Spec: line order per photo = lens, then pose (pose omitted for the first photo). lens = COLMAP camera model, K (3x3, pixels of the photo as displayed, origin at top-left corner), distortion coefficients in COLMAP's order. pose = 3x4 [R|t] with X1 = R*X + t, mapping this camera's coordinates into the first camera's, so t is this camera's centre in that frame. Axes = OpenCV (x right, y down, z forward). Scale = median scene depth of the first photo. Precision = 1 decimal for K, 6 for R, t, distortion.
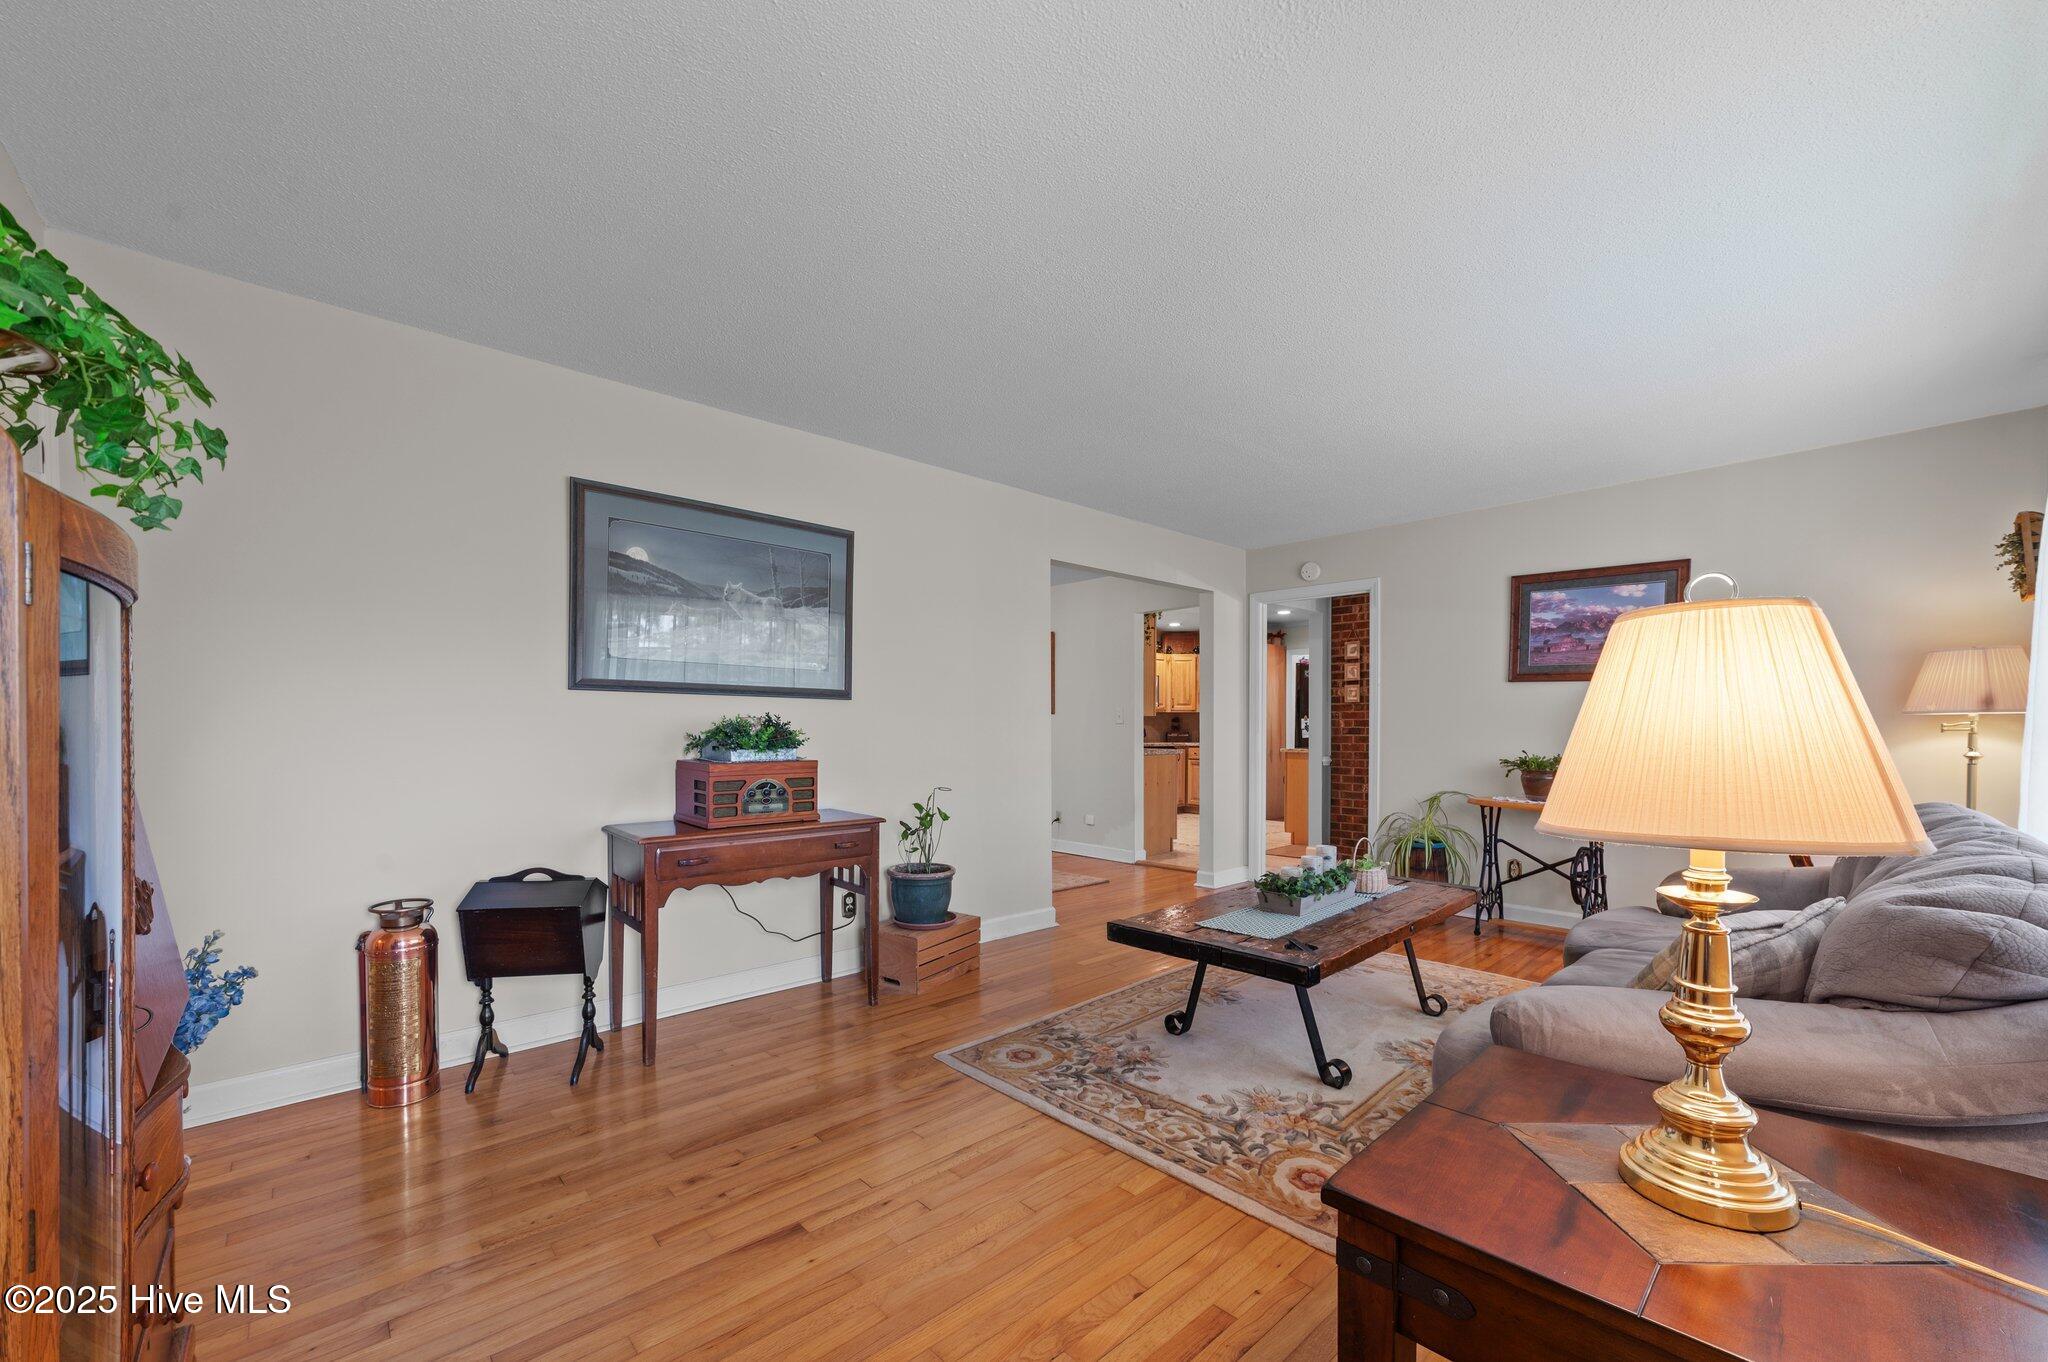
lens RADIAL K [[824.0, 0, 1034.0], [0, 824.0, 723.0], [0, 0, 1]] dist [-0.055630, 0.000128]
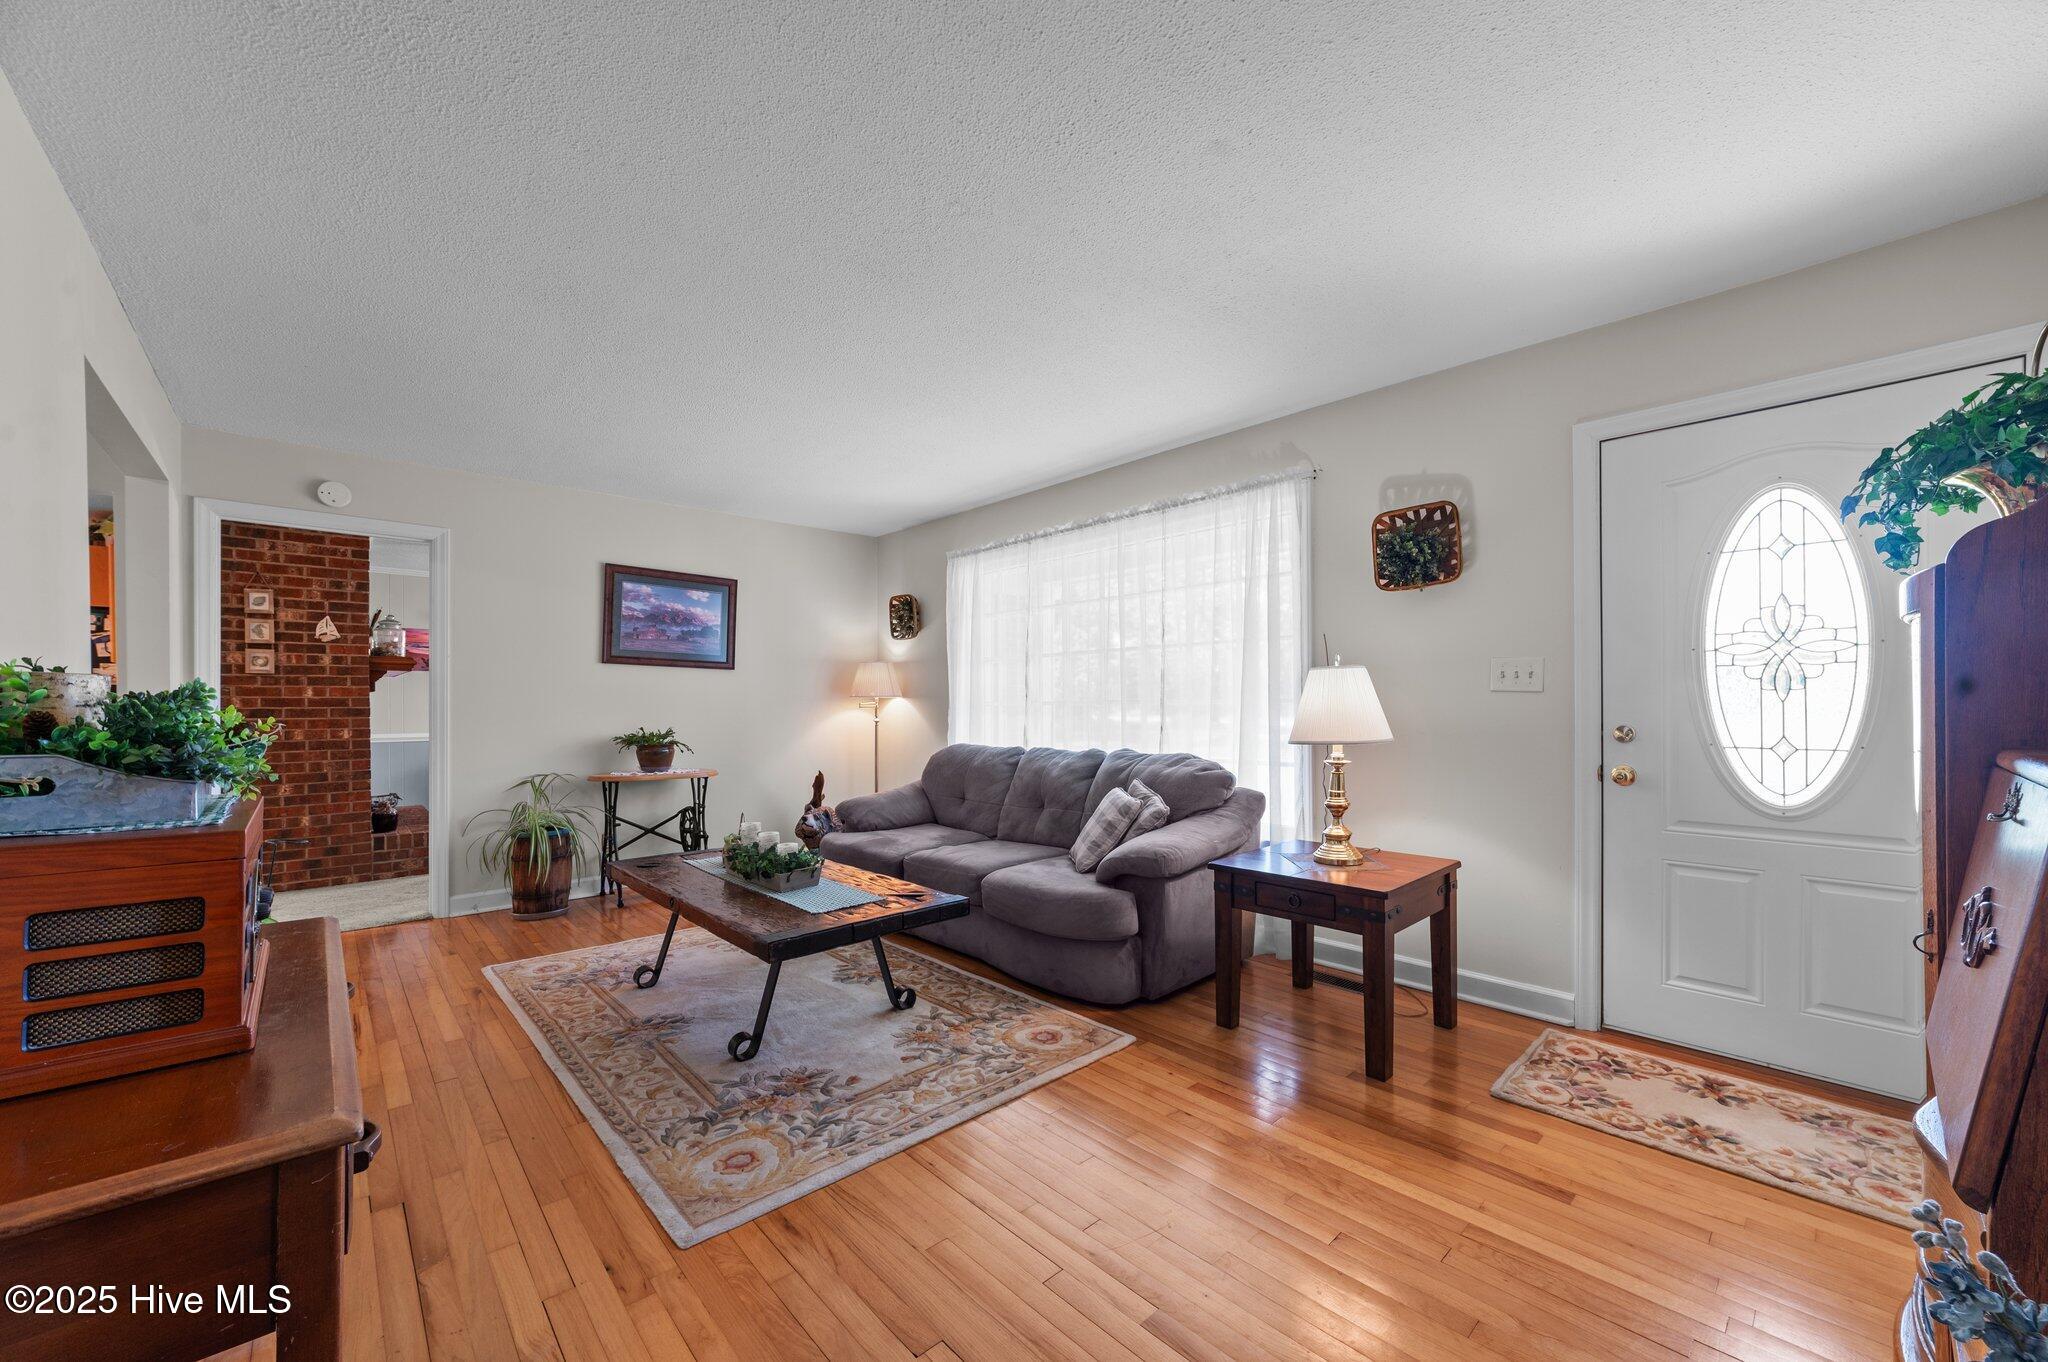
lens RADIAL K [[797.1, 0, 1026.9], [0, 797.1, 688.1], [0, 0, 1]] dist [-0.013376, 0.000420]
pose [[-0.015609, 0.015031, 0.999765, -0.748702], [-0.001931, 0.999885, -0.015063, -0.006492], [-0.999876, -0.002166, -0.015578, 0.771166]]
